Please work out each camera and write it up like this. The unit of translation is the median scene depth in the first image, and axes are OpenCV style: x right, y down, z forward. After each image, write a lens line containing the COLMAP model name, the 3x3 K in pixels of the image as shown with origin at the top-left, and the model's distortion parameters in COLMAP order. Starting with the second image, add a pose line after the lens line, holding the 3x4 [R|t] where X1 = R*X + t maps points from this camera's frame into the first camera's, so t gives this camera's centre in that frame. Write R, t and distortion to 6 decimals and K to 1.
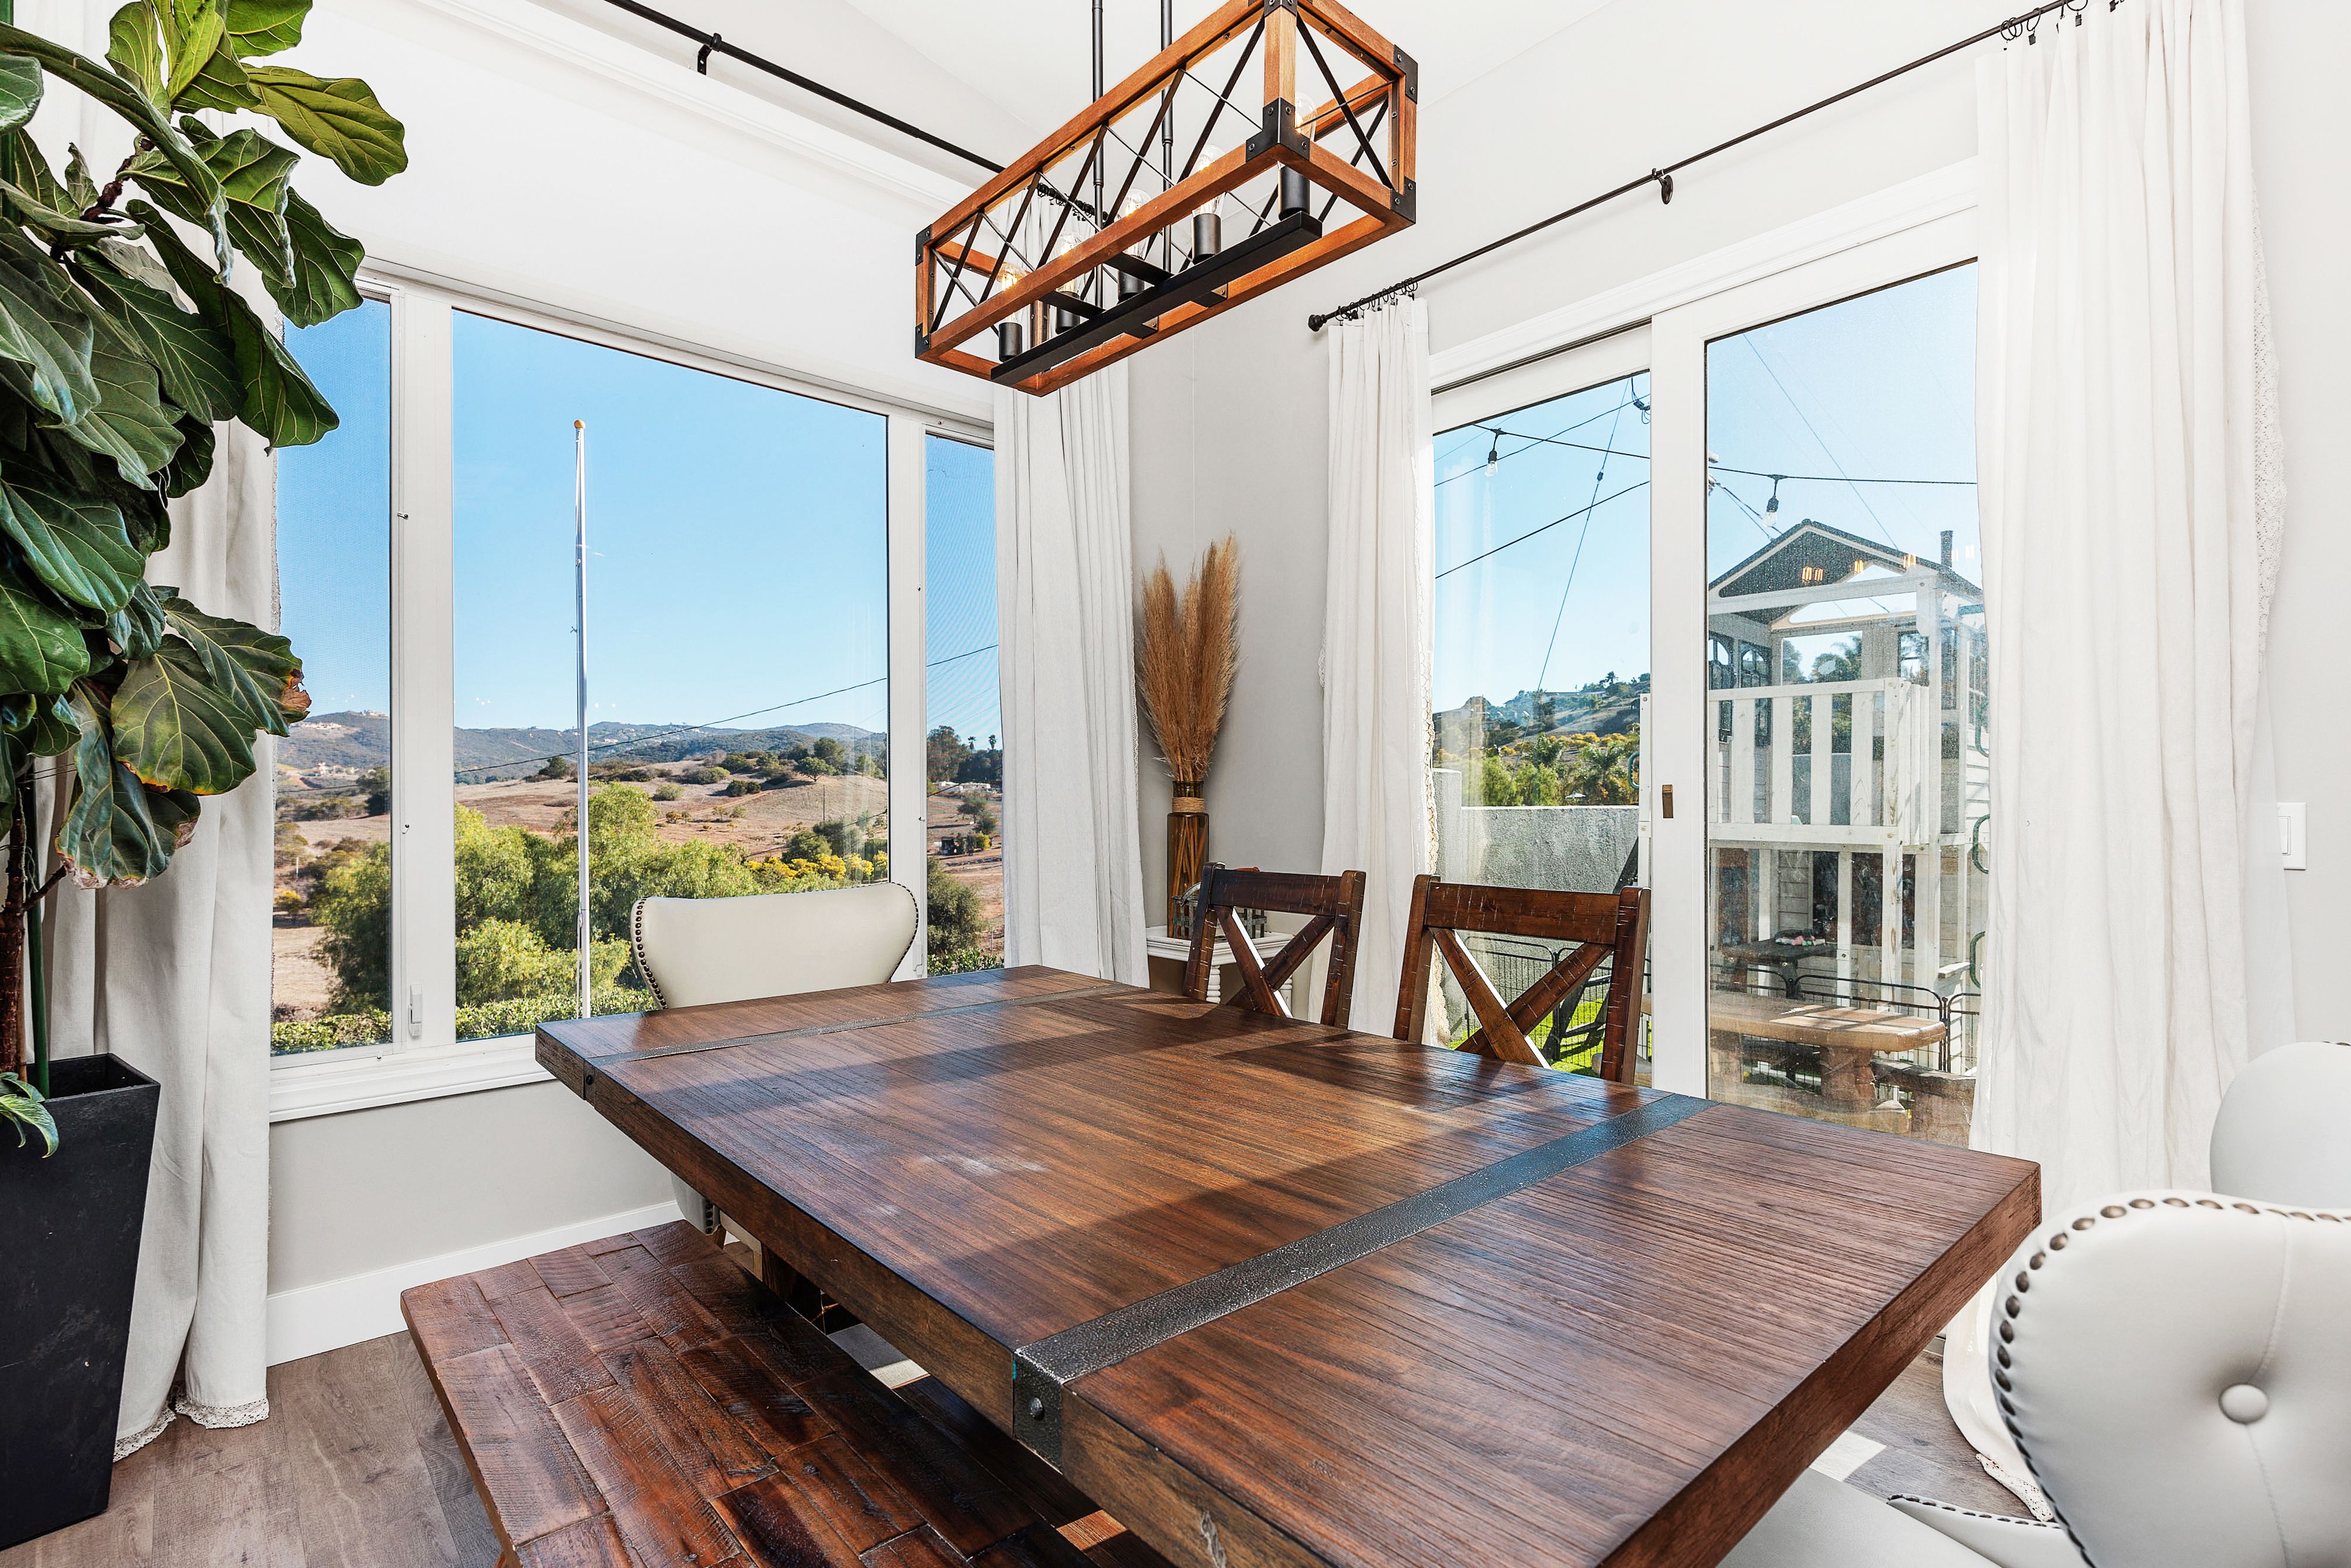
lens RADIAL K [[1109.2, 0, 1163.6], [0, 1109.2, 796.9], [0, 0, 1]] dist [0.001322, 0.000304]
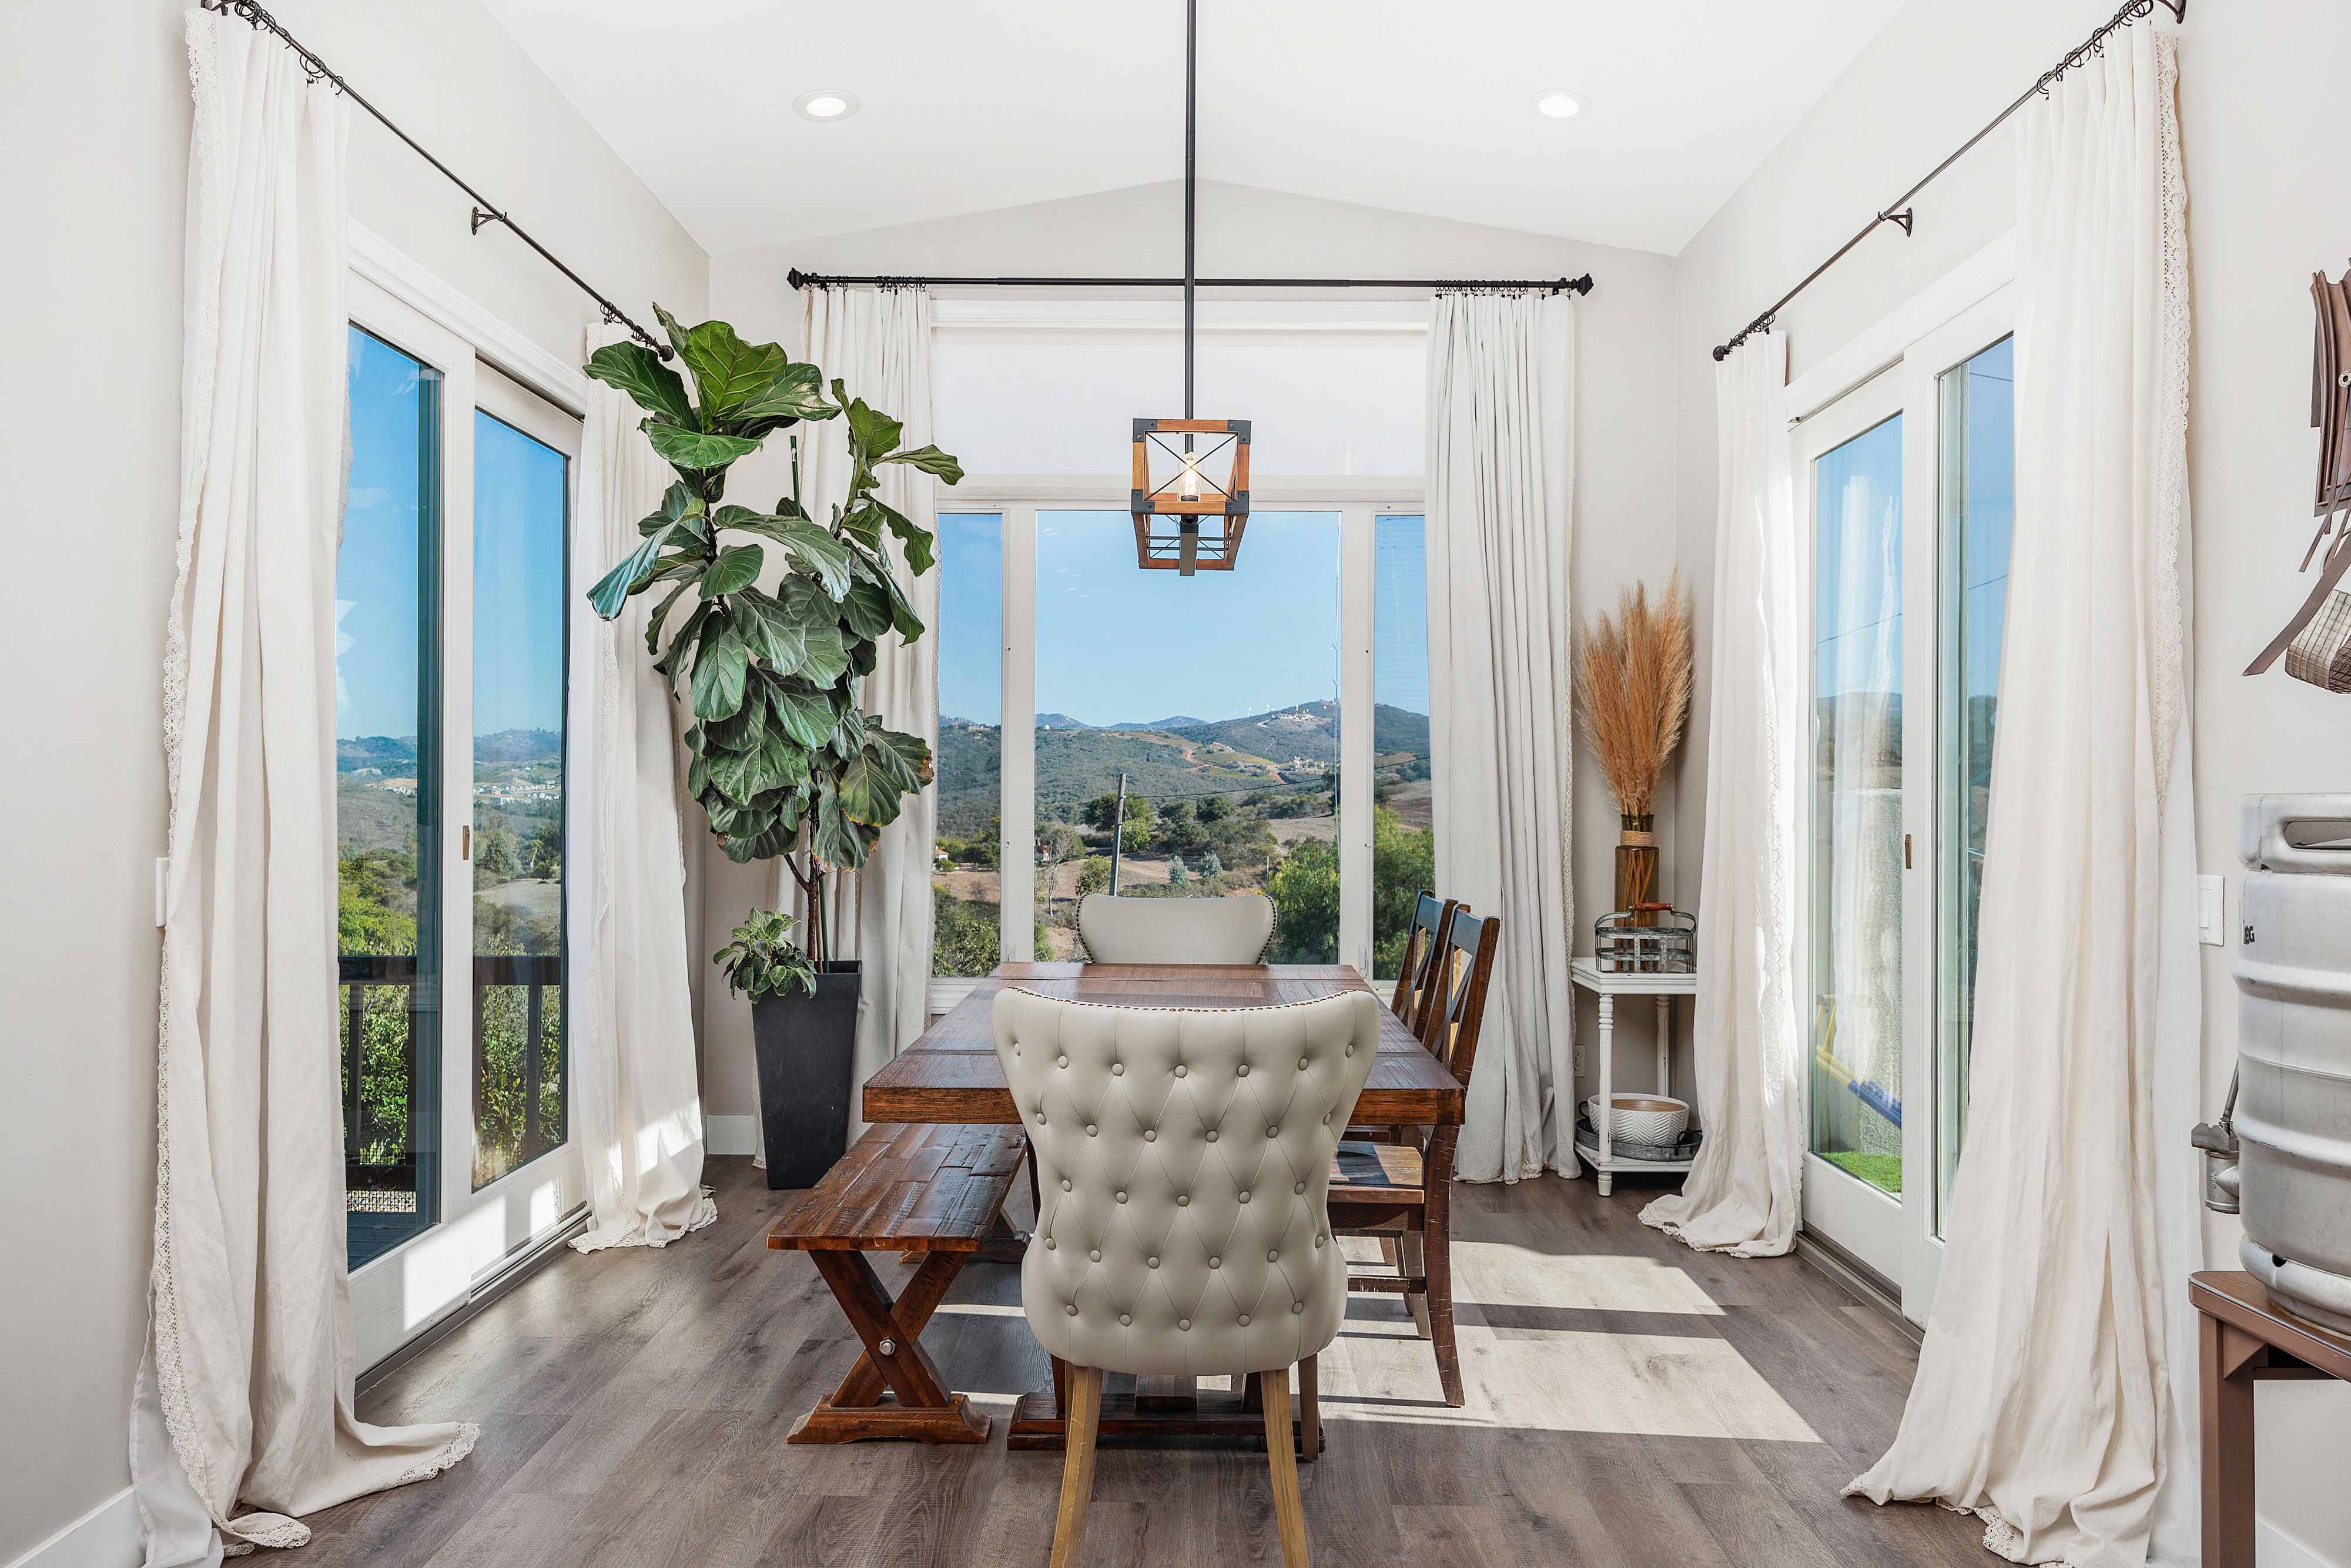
lens RADIAL K [[1487.9, 0, 1175.5], [0, 1487.9, 784.0], [0, 0, 1]] dist [0.005903, 0.000696]
pose [[0.743384, 0.001527, -0.668863, 1.176024], [-0.006652, 0.999965, -0.005110, -0.061981], [0.668832, 0.008248, 0.743368, -0.543658]]
